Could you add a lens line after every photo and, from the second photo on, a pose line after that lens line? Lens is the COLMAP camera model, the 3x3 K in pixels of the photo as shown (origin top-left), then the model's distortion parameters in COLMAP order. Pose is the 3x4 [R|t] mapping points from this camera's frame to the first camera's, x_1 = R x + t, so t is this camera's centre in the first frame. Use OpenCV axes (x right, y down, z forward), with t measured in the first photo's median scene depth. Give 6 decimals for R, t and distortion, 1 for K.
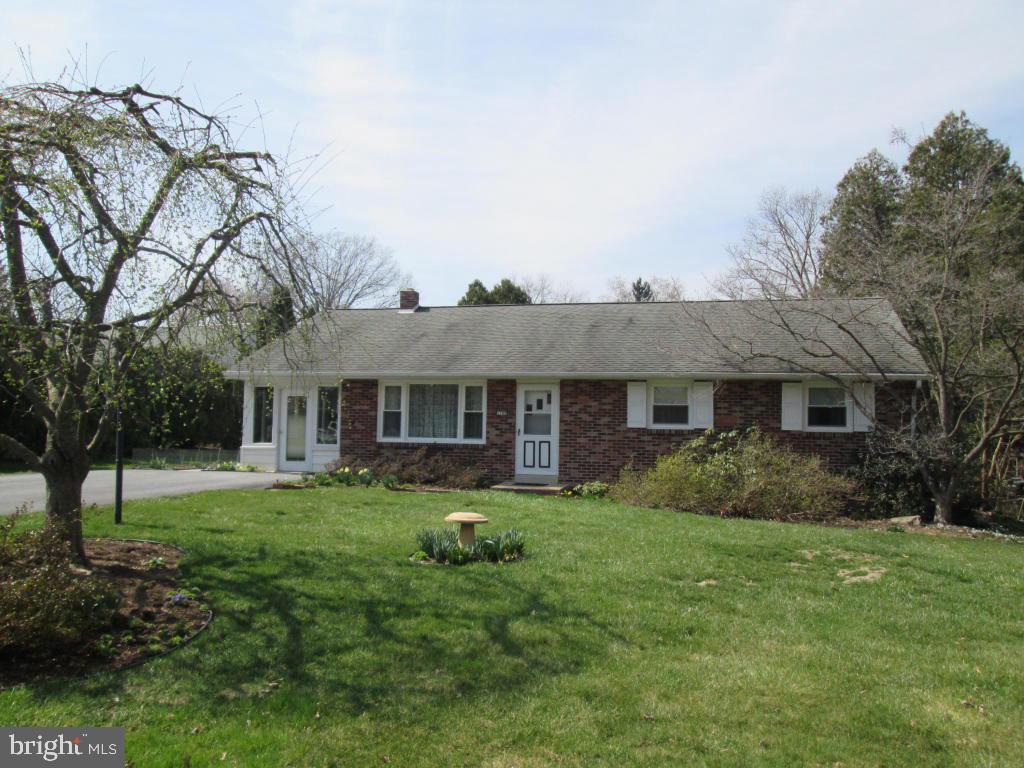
lens RADIAL K [[852.2, 0, 518.9], [0, 852.2, 374.0], [0, 0, 1]] dist [-0.059015, 0.041779]
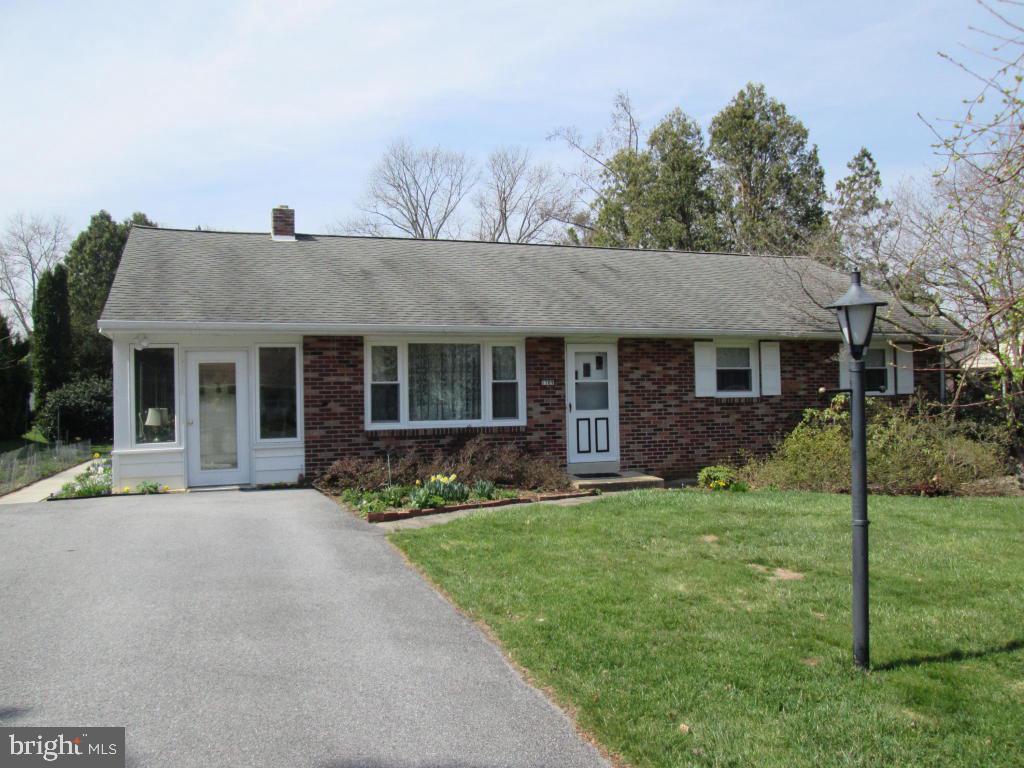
lens RADIAL K [[852.2, 0, 523.9], [0, 852.2, 374.0], [0, 0, 1]] dist [-0.059015, 0.041779]
pose [[0.824372, -0.017157, 0.565788, -0.455255], [-0.007872, 0.999096, 0.041766, 0.007437], [-0.565993, -0.038885, 0.823492, 0.400623]]
